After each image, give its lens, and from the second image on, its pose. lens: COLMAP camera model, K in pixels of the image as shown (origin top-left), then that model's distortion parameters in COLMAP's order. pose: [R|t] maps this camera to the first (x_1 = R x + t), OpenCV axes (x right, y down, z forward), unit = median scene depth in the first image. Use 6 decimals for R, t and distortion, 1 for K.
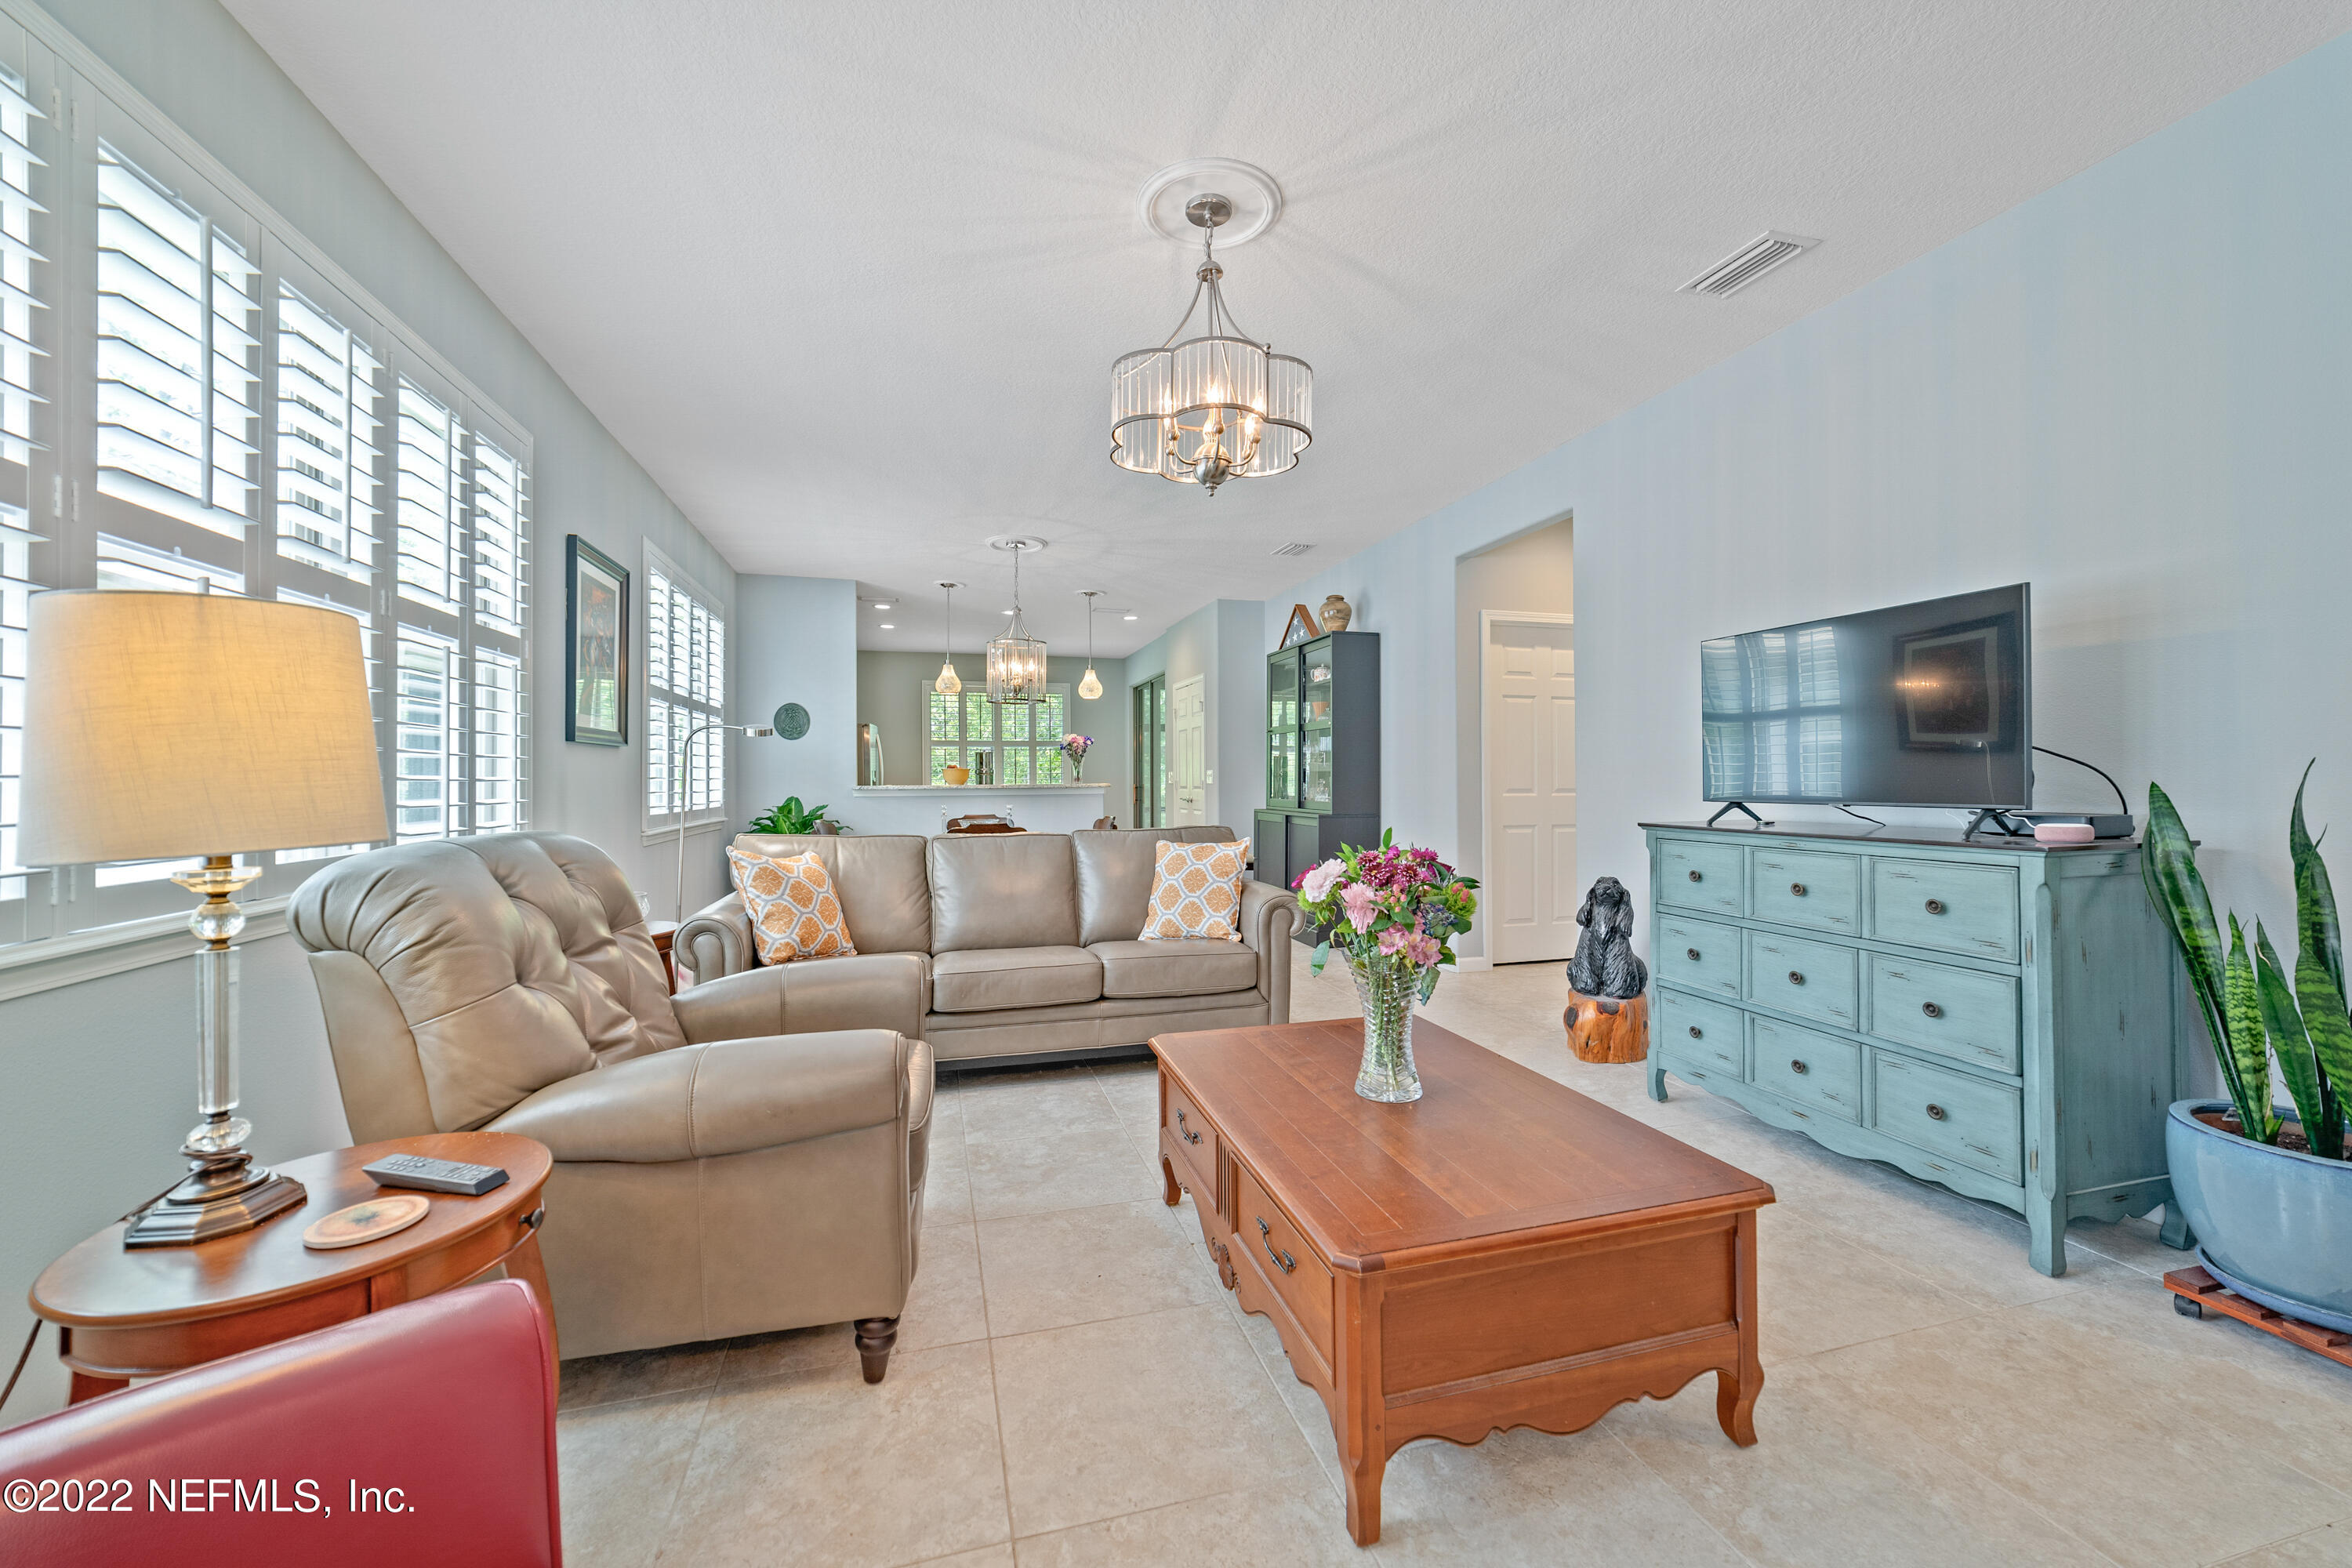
lens RADIAL K [[887.3, 0, 1175.5], [0, 887.3, 775.0], [0, 0, 1]] dist [-0.014080, 0.000411]
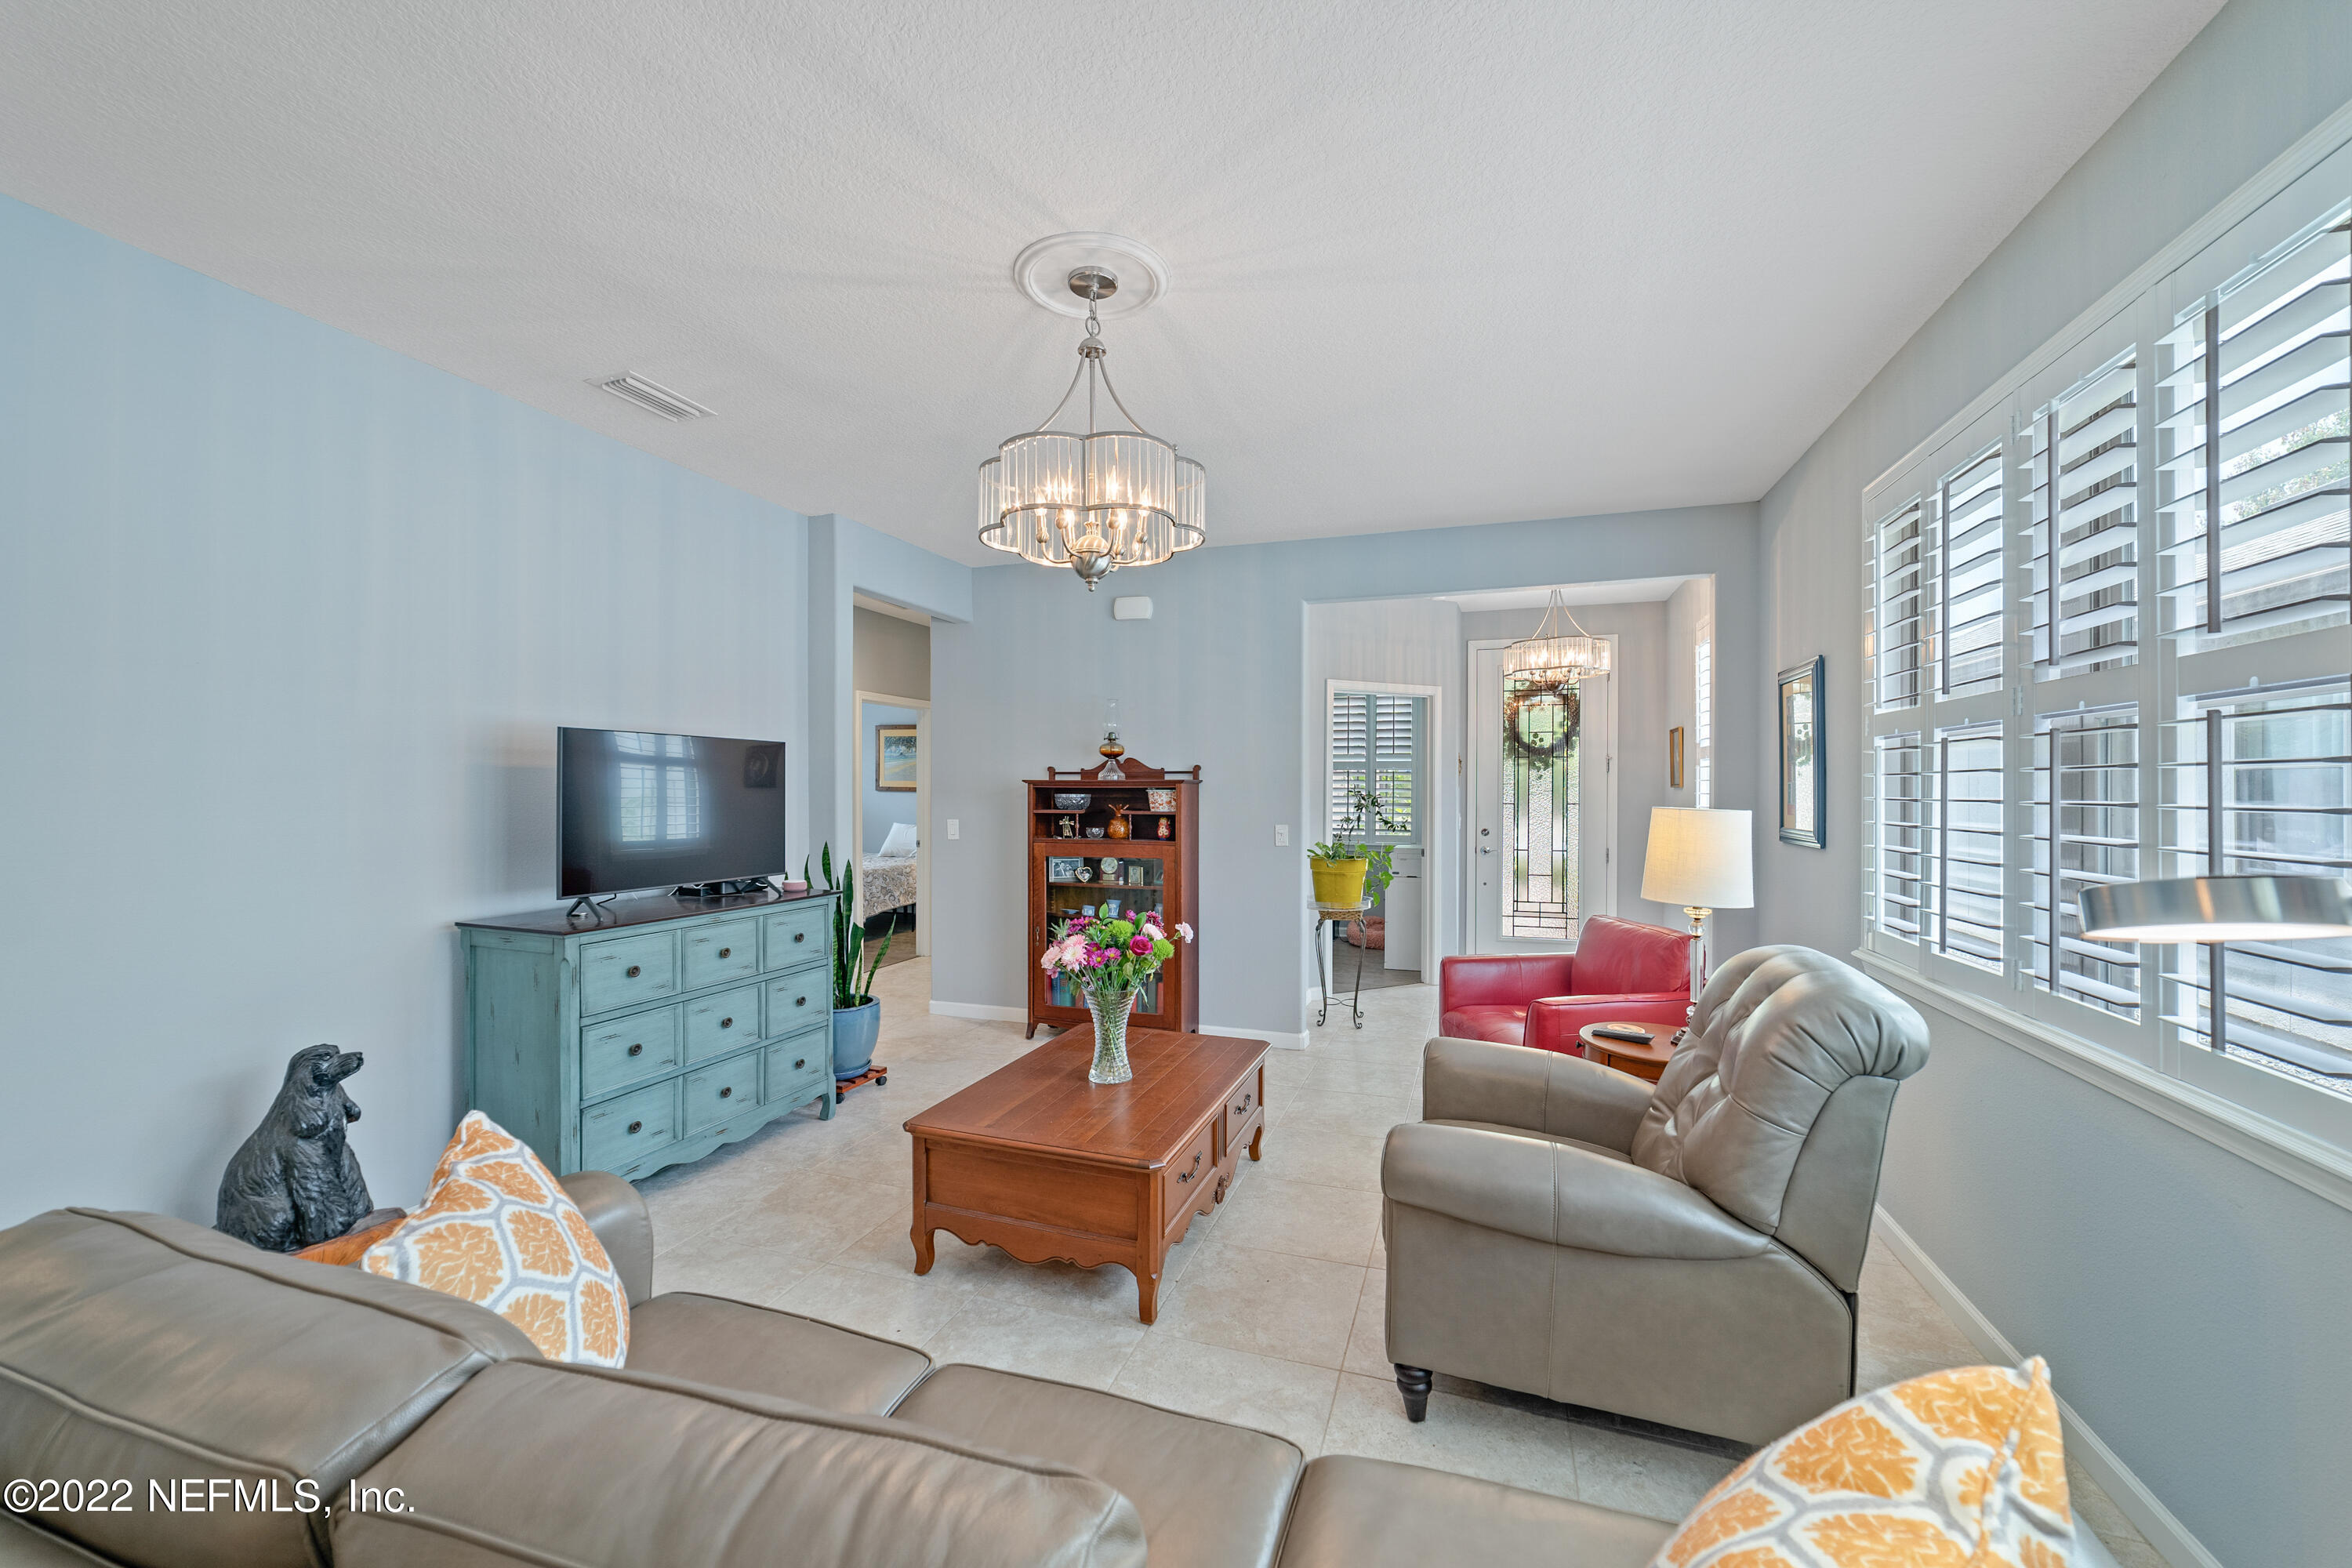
lens RADIAL K [[896.2, 0, 1185.7], [0, 896.2, 786.1], [0, 0, 1]] dist [-0.030558, 0.000059]
pose [[-0.827380, 0.005750, 0.561613, -0.566726], [-0.000767, 0.999935, -0.011367, -0.097302], [-0.561642, -0.009835, -0.827322, 1.713330]]
